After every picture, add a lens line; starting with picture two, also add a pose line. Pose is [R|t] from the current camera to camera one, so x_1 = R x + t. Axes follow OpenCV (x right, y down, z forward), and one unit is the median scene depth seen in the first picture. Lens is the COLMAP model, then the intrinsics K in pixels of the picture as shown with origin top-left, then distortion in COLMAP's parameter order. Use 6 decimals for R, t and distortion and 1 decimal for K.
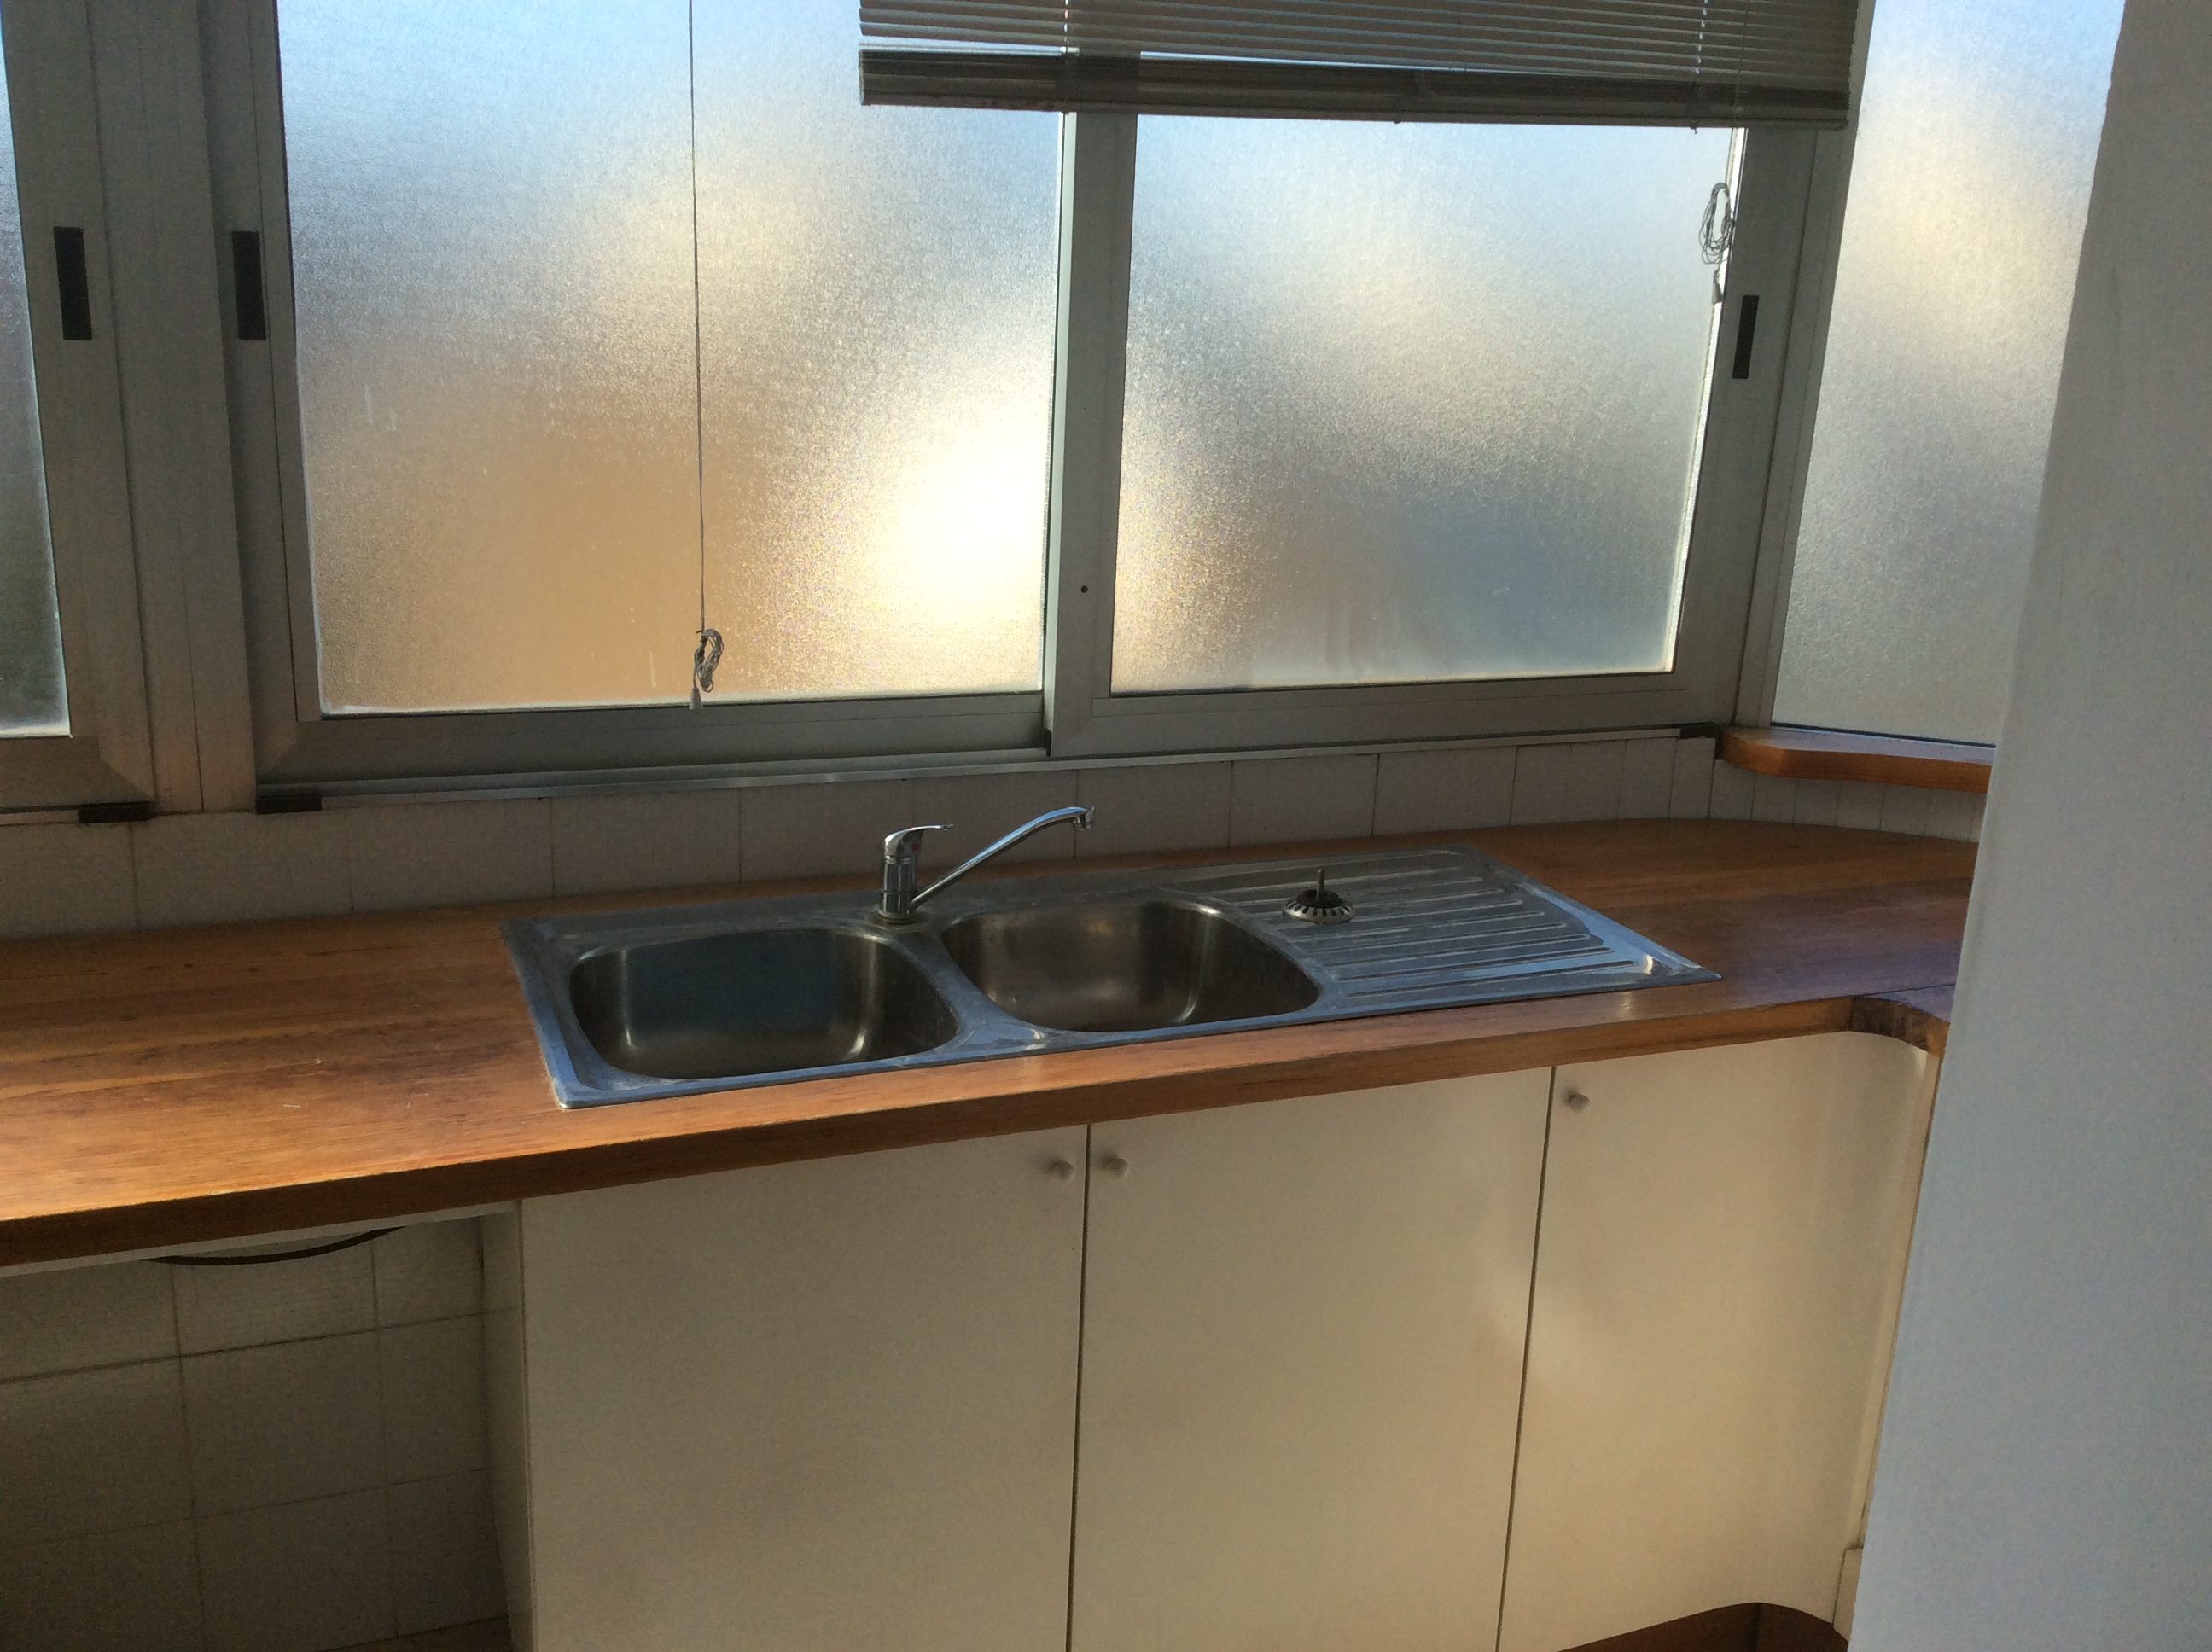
lens RADIAL K [[2003.8, 0, 1106.0], [0, 2003.8, 826.0], [0, 0, 1]] dist [0.114889, -0.121174]
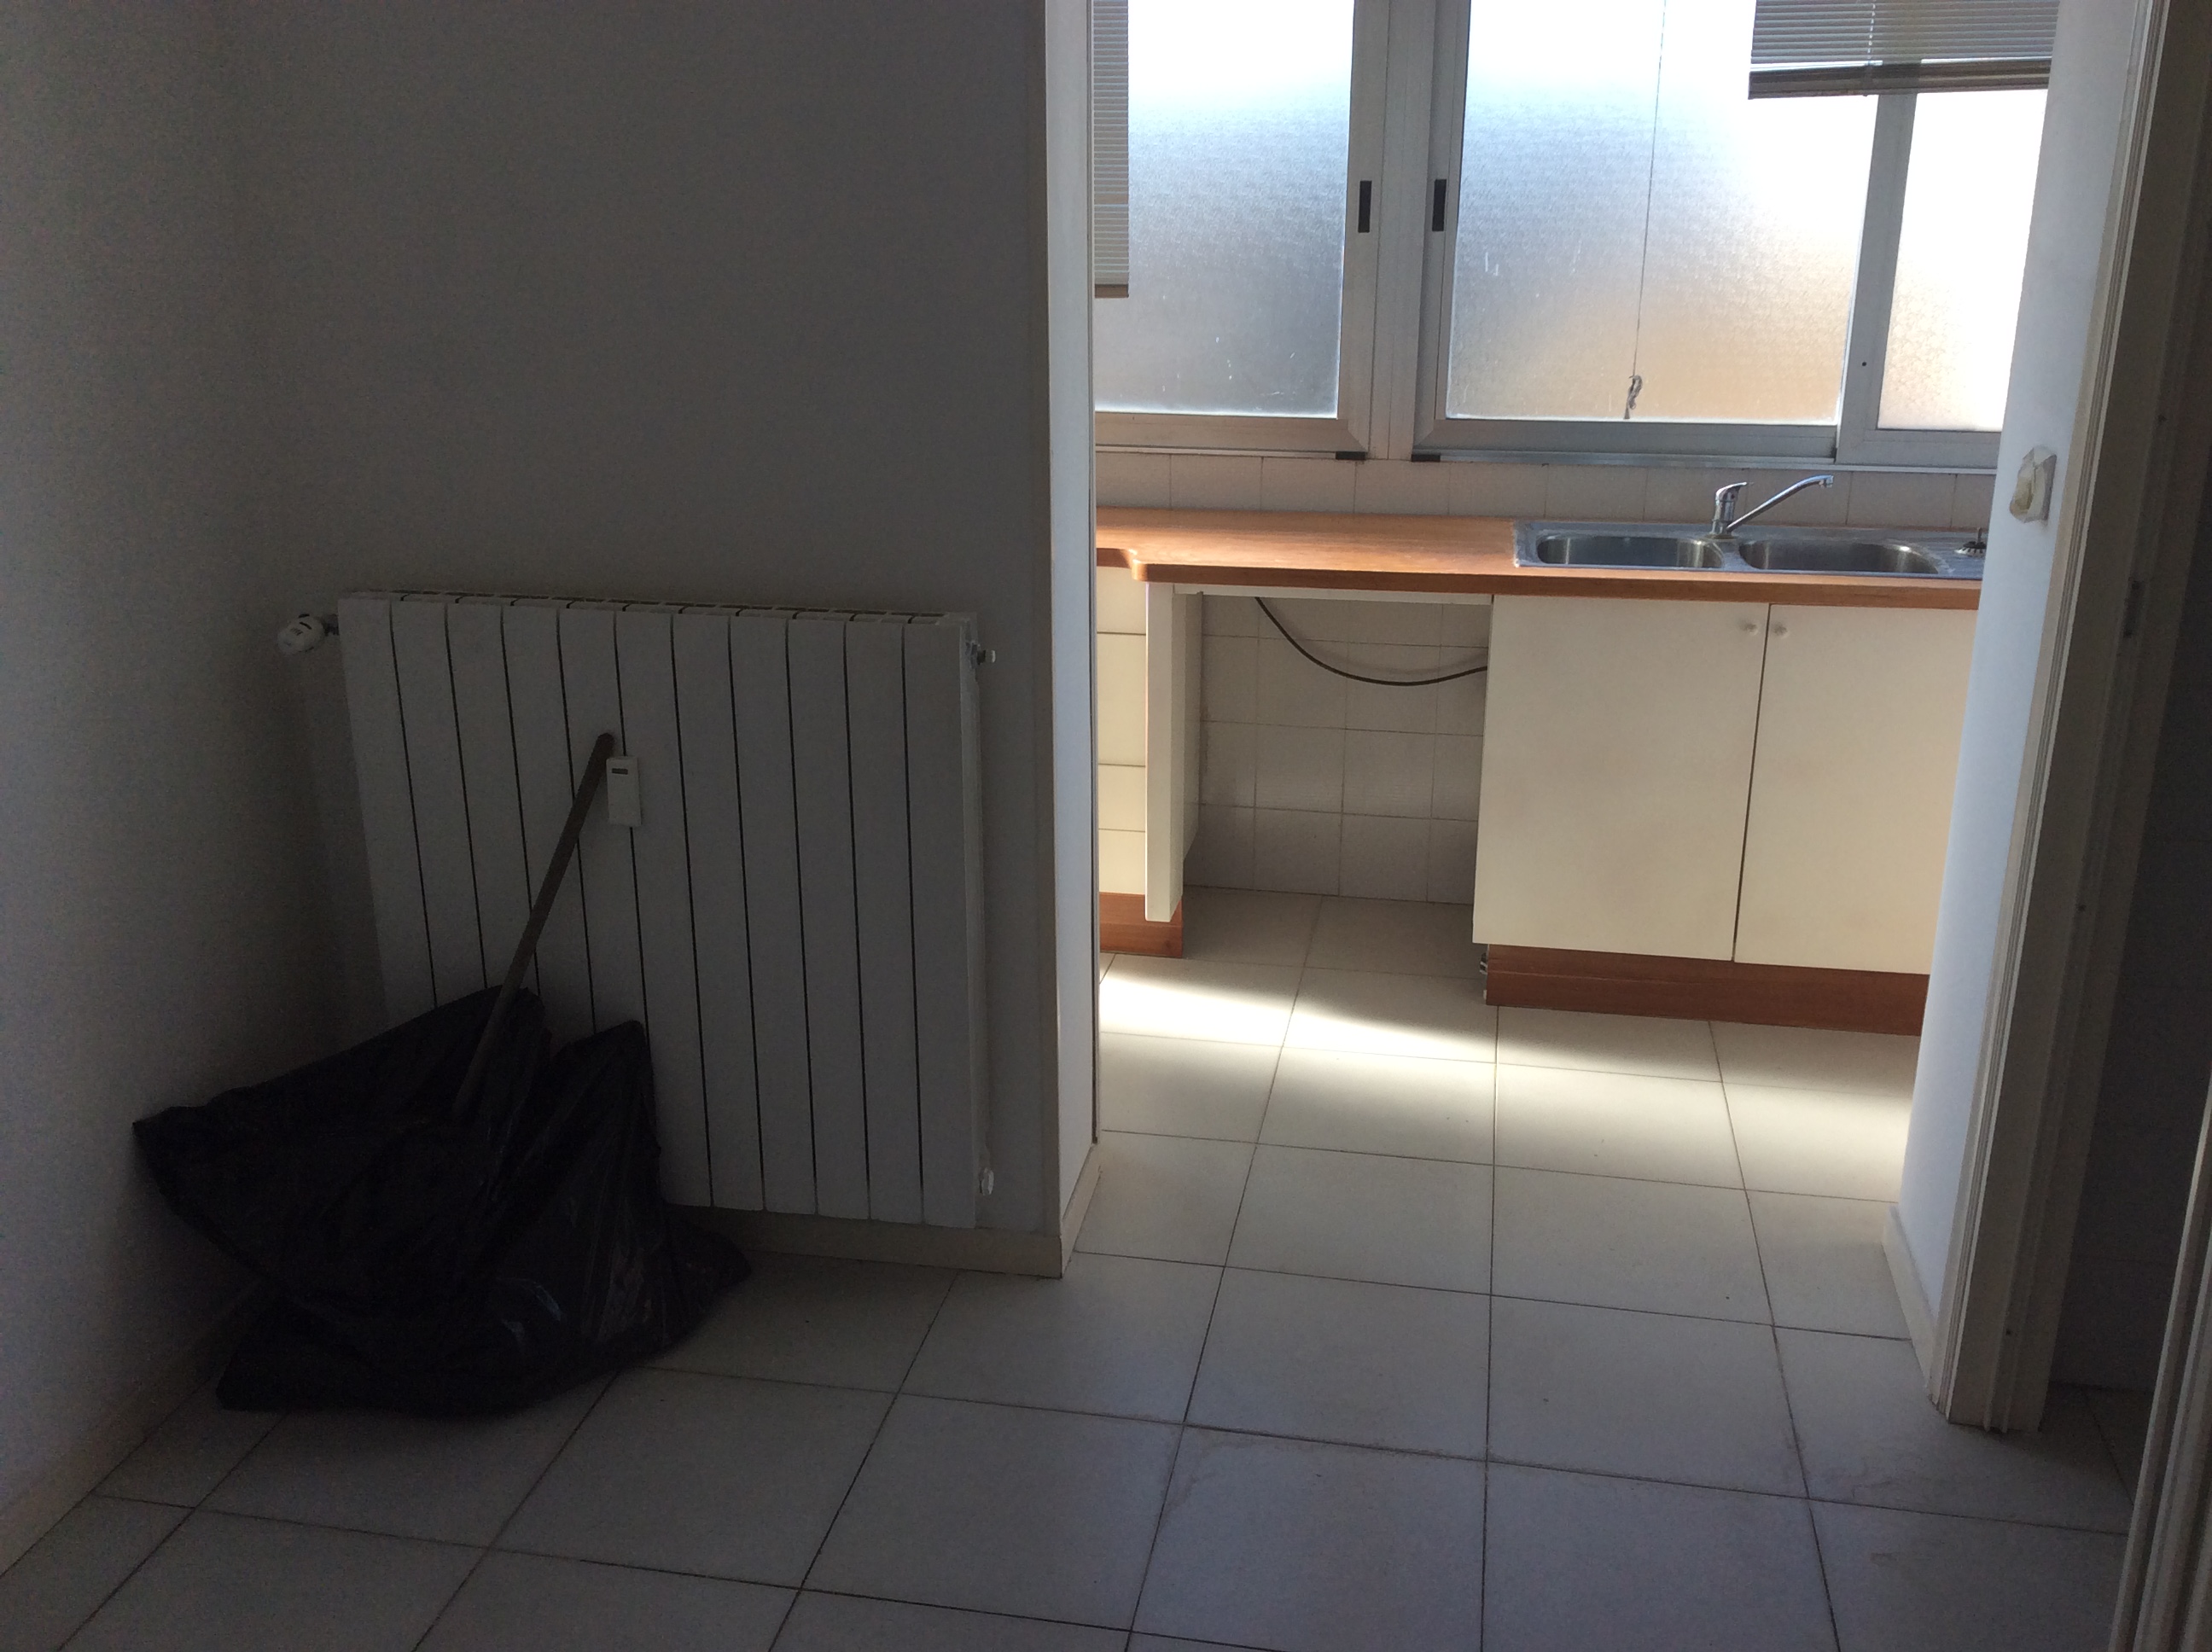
lens RADIAL K [[2013.4, 0, 1106.0], [0, 2013.4, 826.0], [0, 0, 1]] dist [0.001824, -0.079775]
pose [[0.848905, 0.128832, -0.512603, 0.418966], [-0.110338, 0.991666, 0.066507, 0.260892], [0.516899, 0.000102, 0.856046, -0.917552]]
